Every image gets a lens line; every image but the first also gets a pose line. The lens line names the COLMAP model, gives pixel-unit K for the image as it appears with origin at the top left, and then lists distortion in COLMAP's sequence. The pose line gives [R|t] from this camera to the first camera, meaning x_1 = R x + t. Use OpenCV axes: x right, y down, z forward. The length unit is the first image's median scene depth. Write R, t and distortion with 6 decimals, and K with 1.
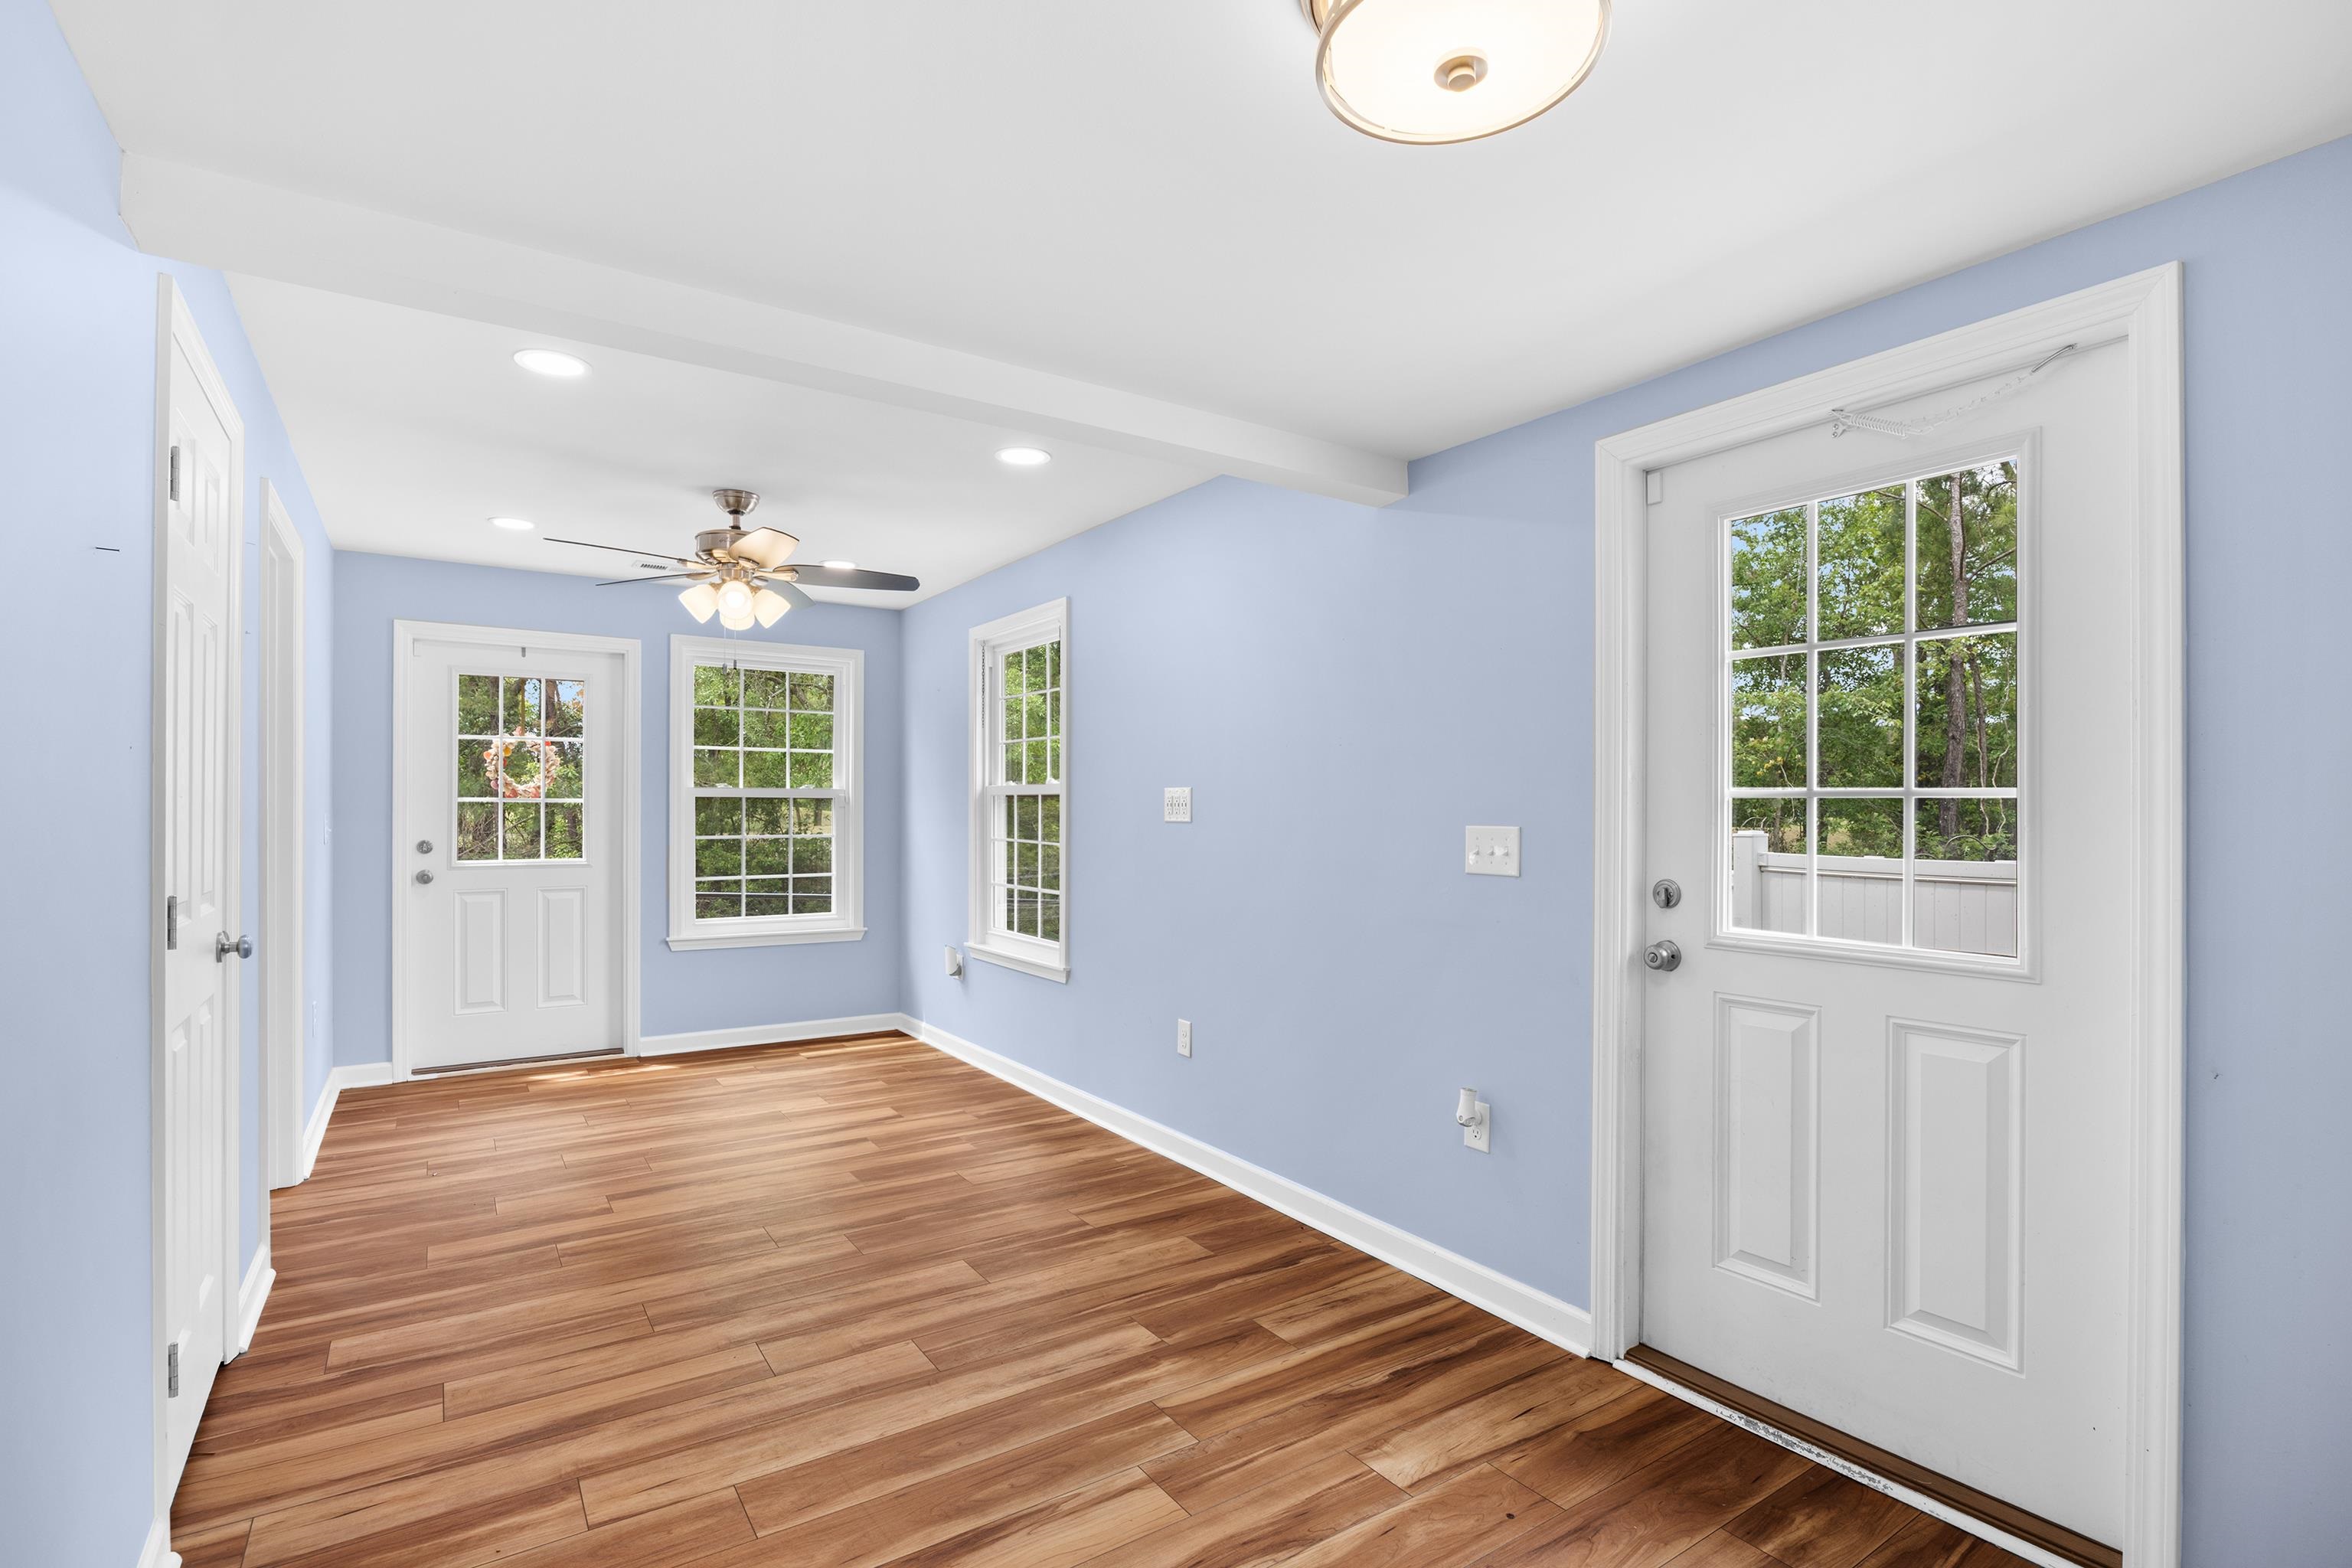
lens RADIAL K [[1105.1, 0, 1176.1], [0, 1105.1, 820.2], [0, 0, 1]] dist [-0.013164, 0.001200]
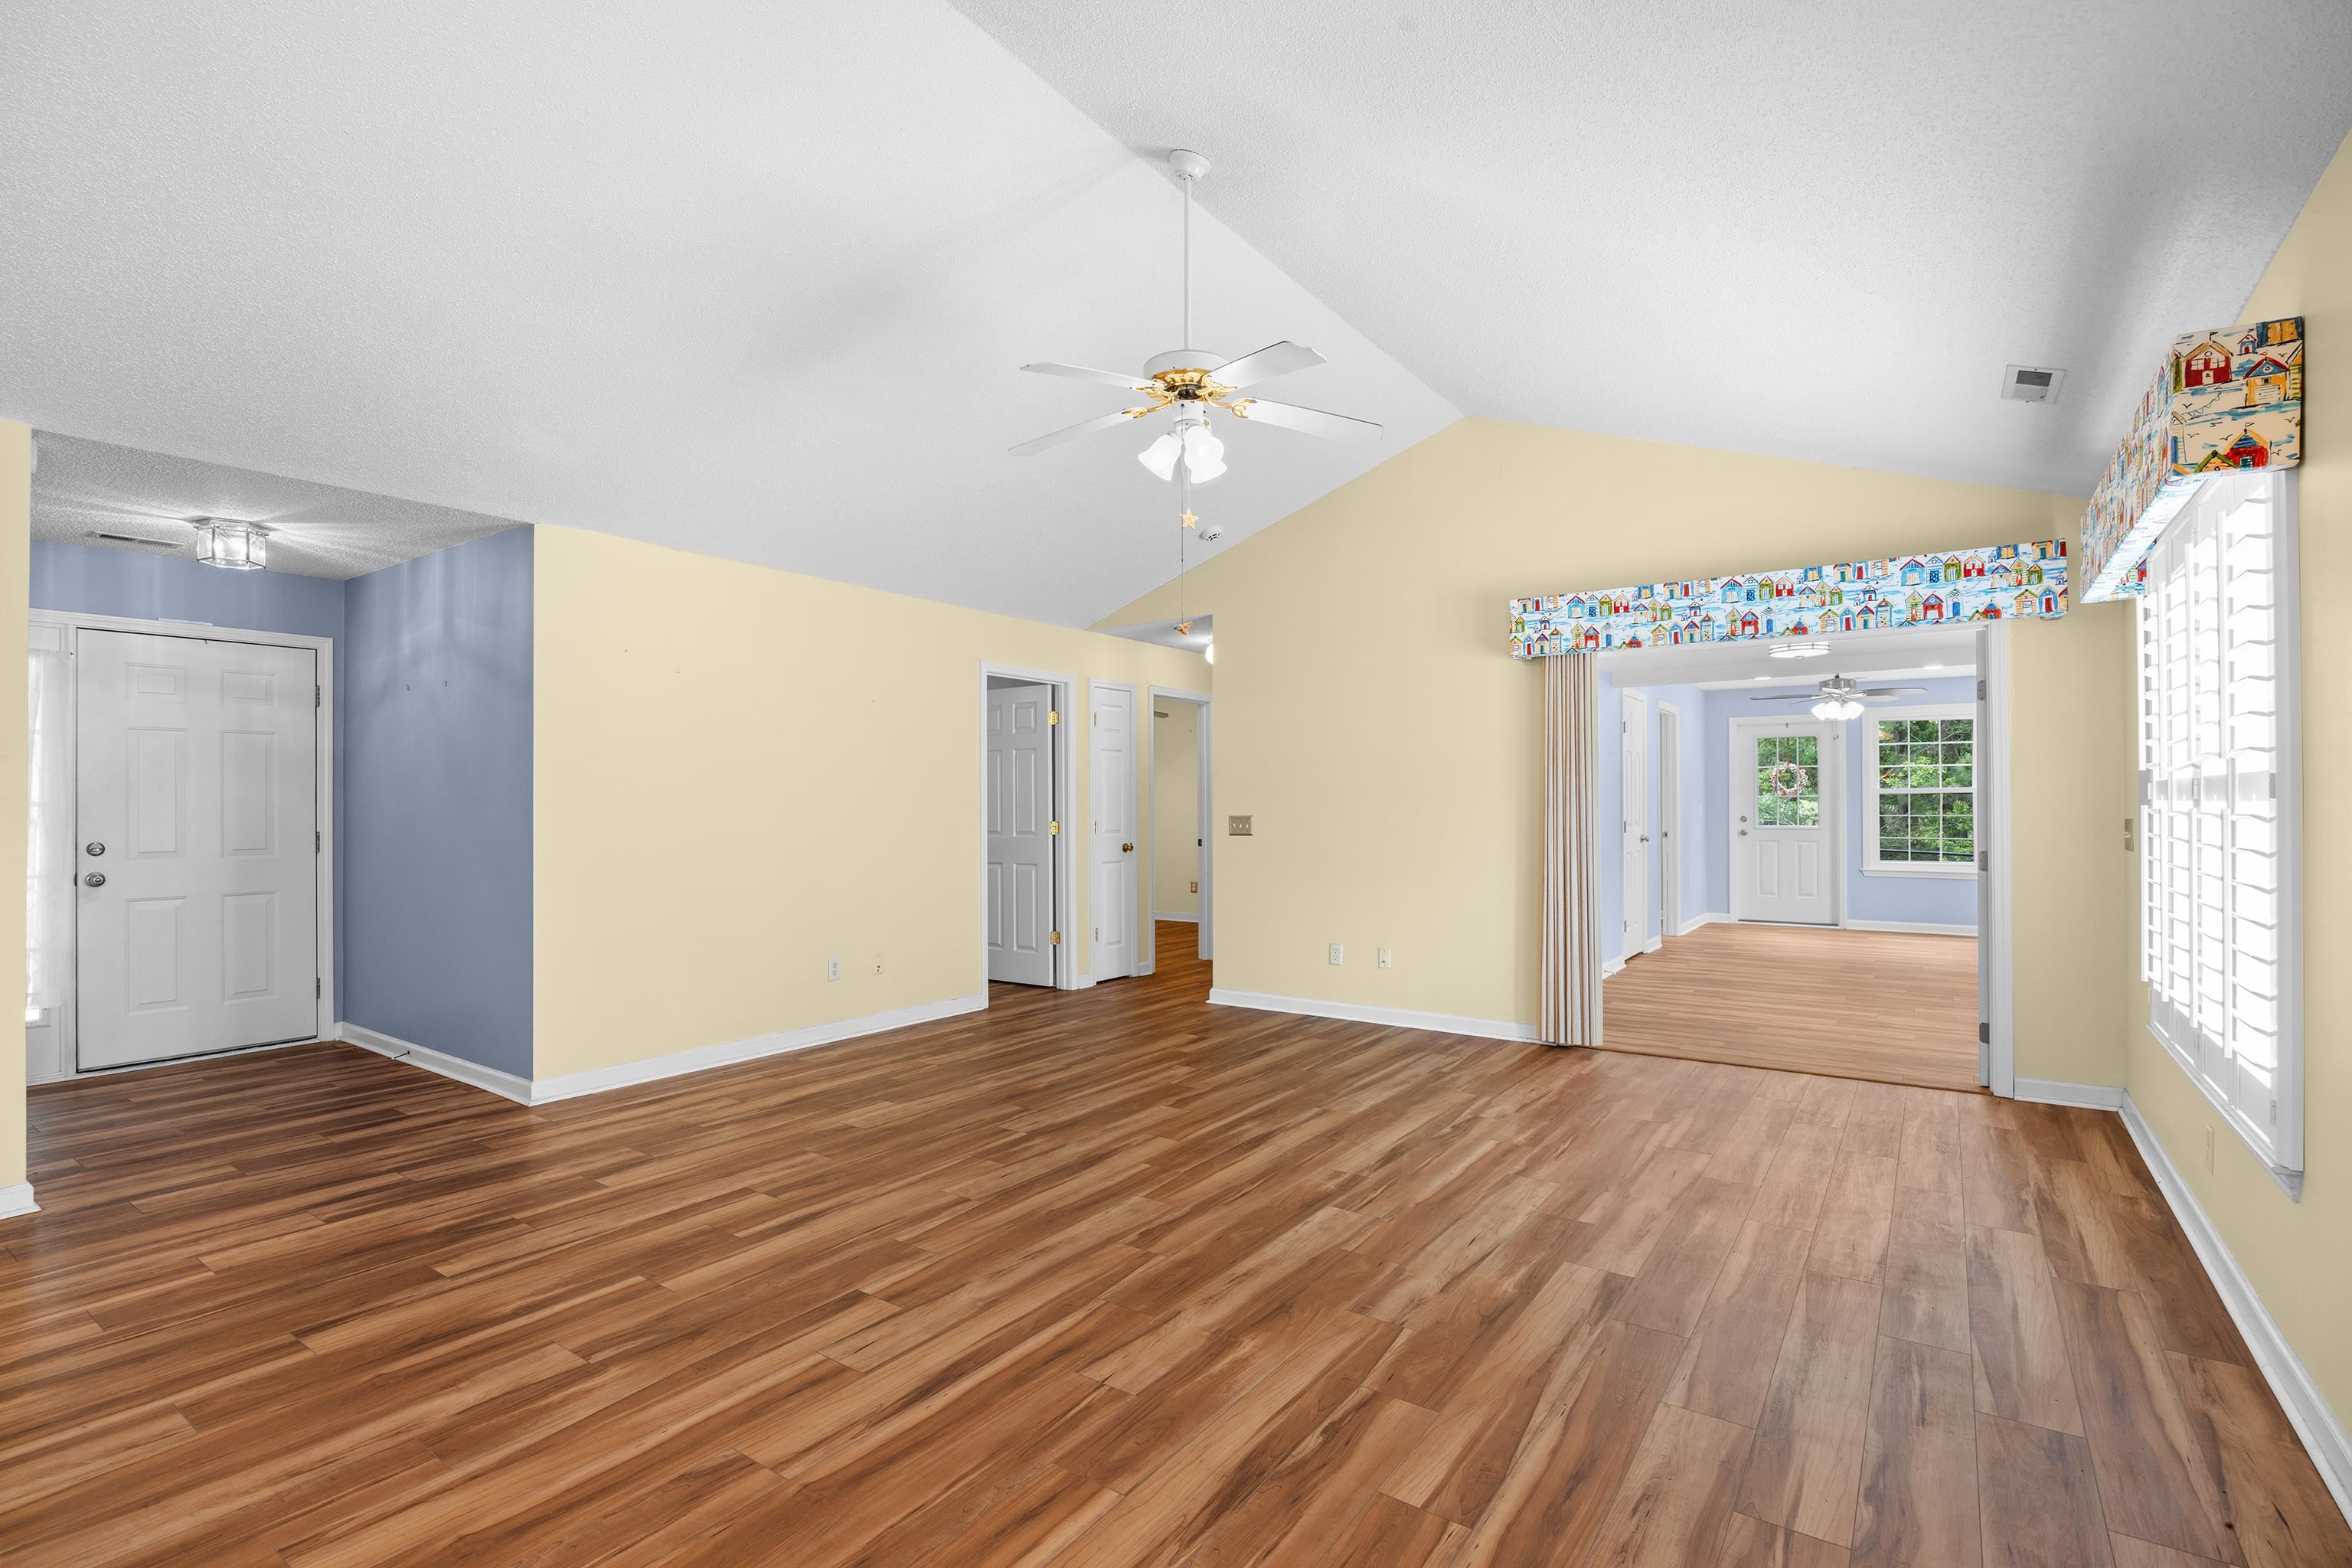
lens RADIAL K [[1092.9, 0, 1169.6], [0, 1092.9, 800.5], [0, 0, 1]] dist [-0.015161, 0.001457]
pose [[0.358017, -0.007176, -0.933687, 1.744219], [-0.003266, 0.999955, -0.008937, 0.019751], [0.933709, 0.006249, 0.357978, -1.585166]]
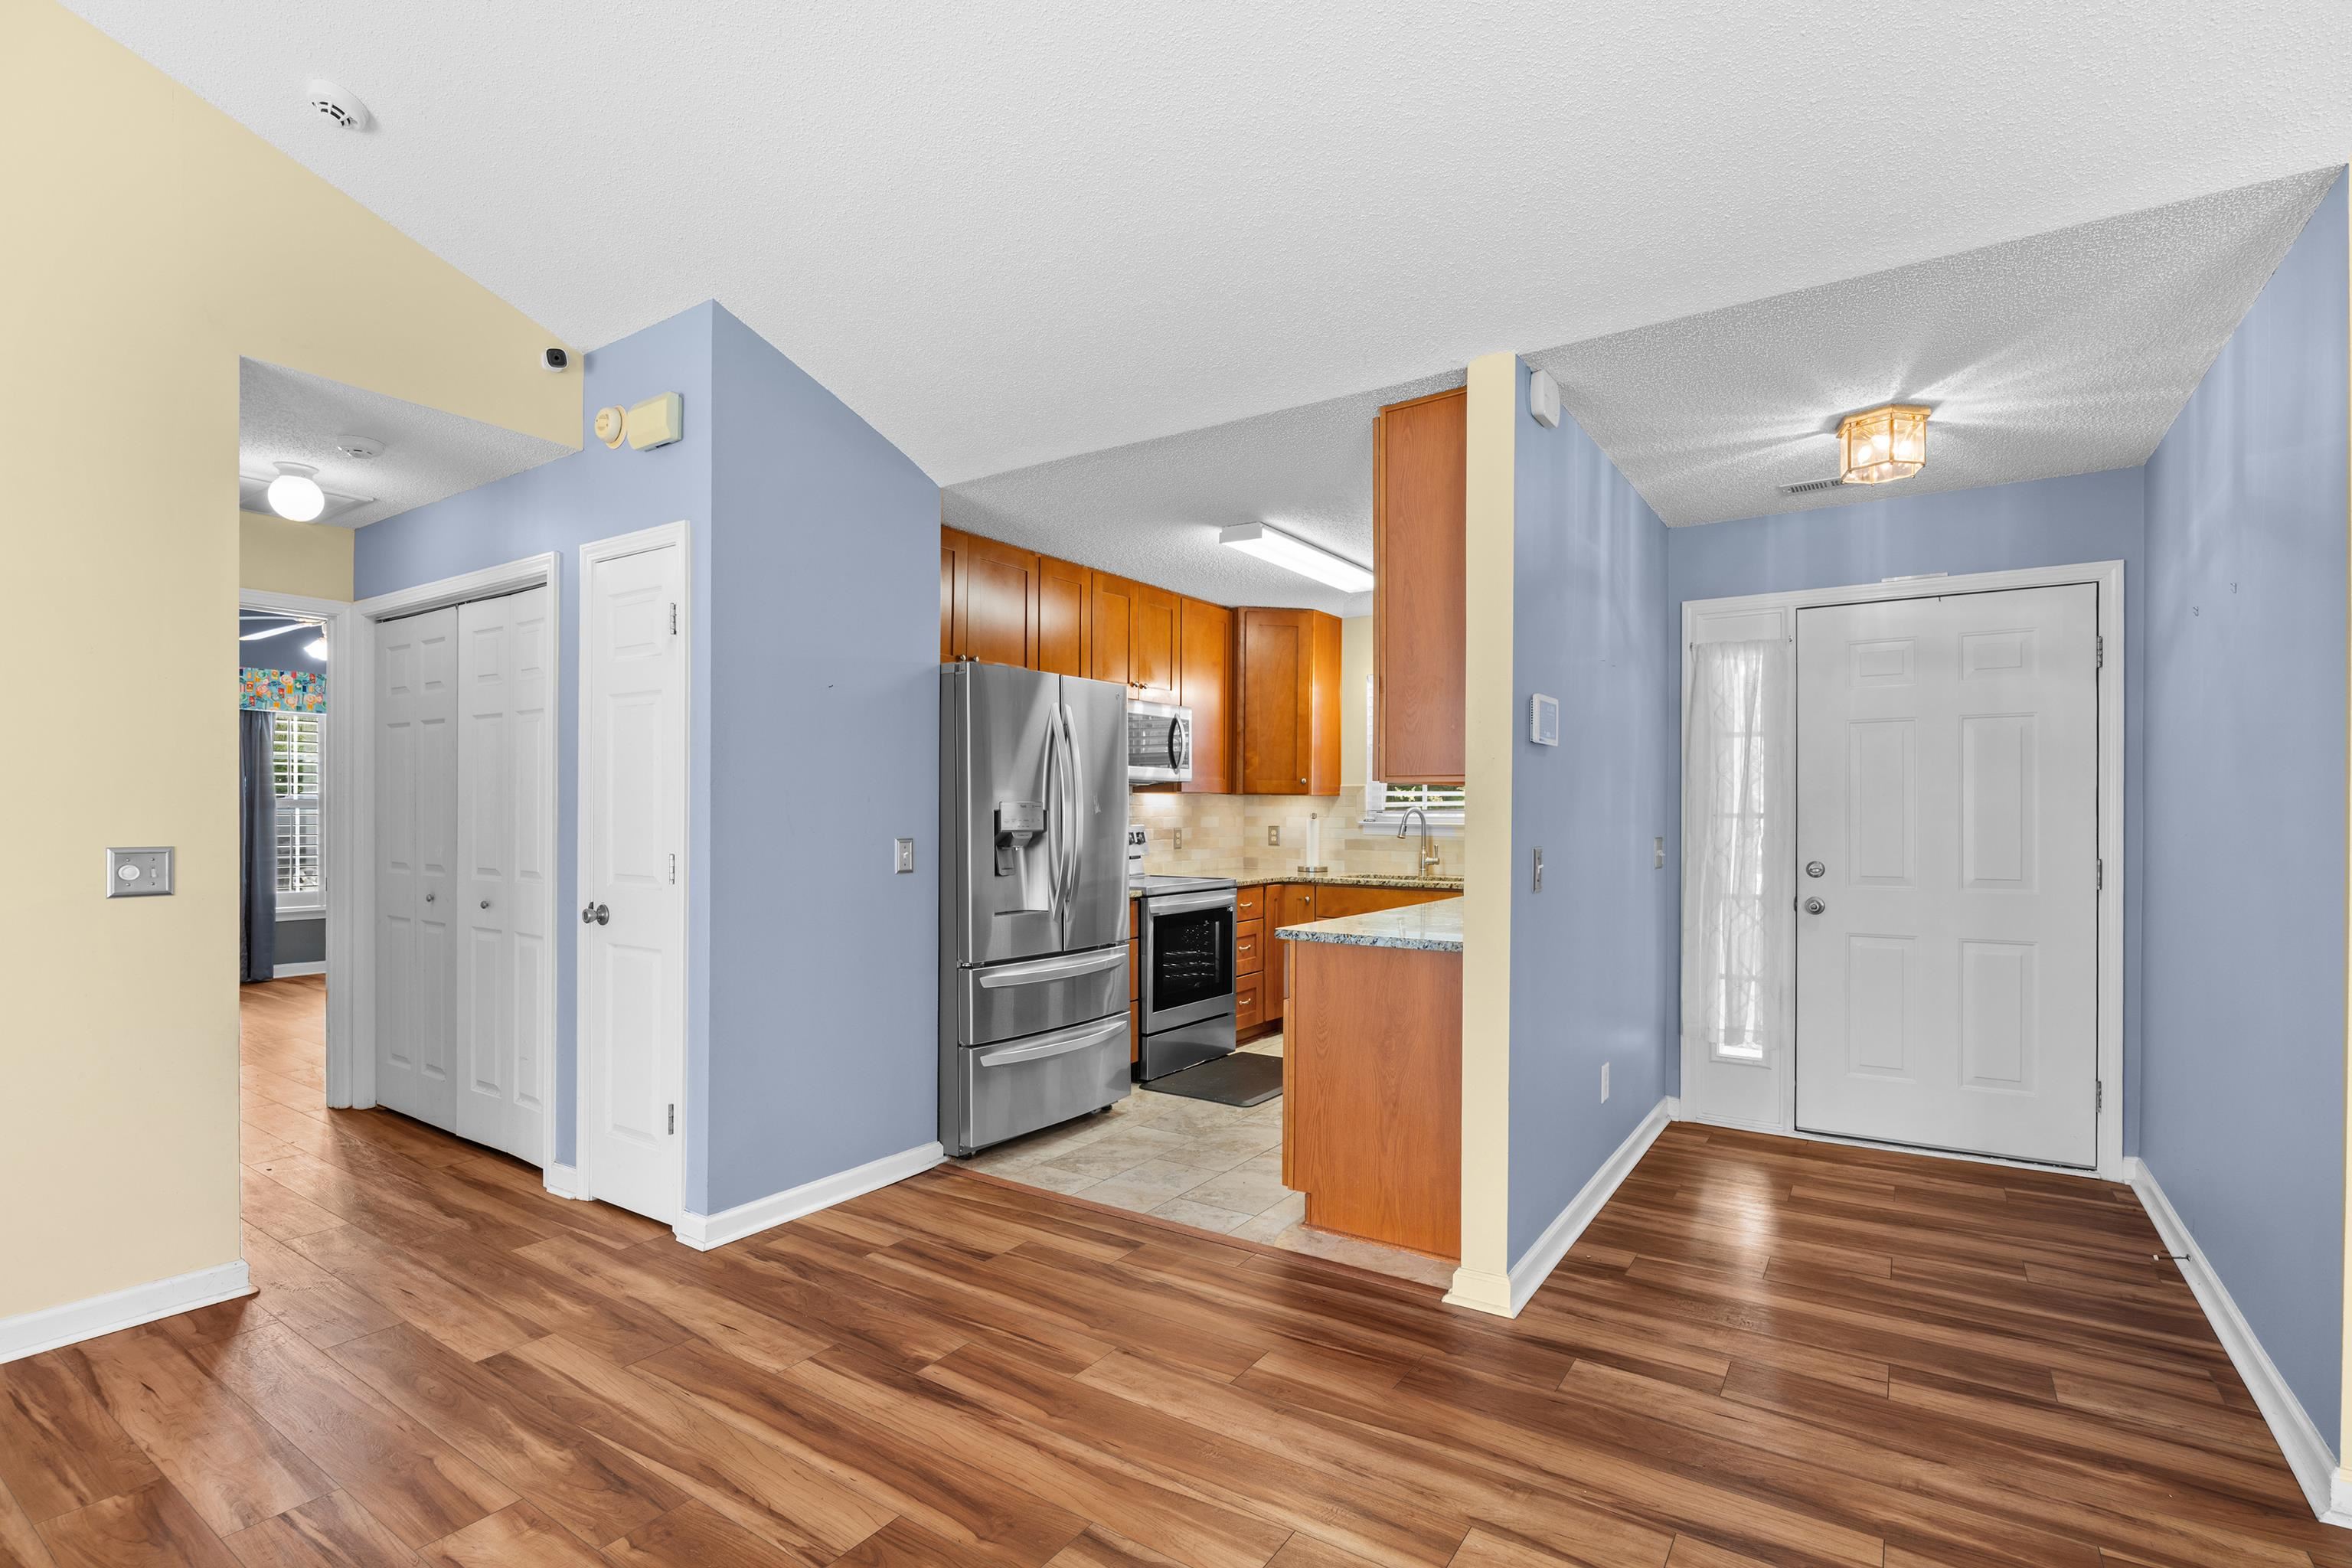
lens RADIAL K [[1098.9, 0, 1168.4], [0, 1098.9, 815.4], [0, 0, 1]] dist [-0.014875, 0.000465]
pose [[-0.927995, -0.006062, -0.372543, 0.839748], [-0.009179, 0.999936, 0.006594, 0.013678], [0.372479, 0.009538, -0.927992, -1.534804]]
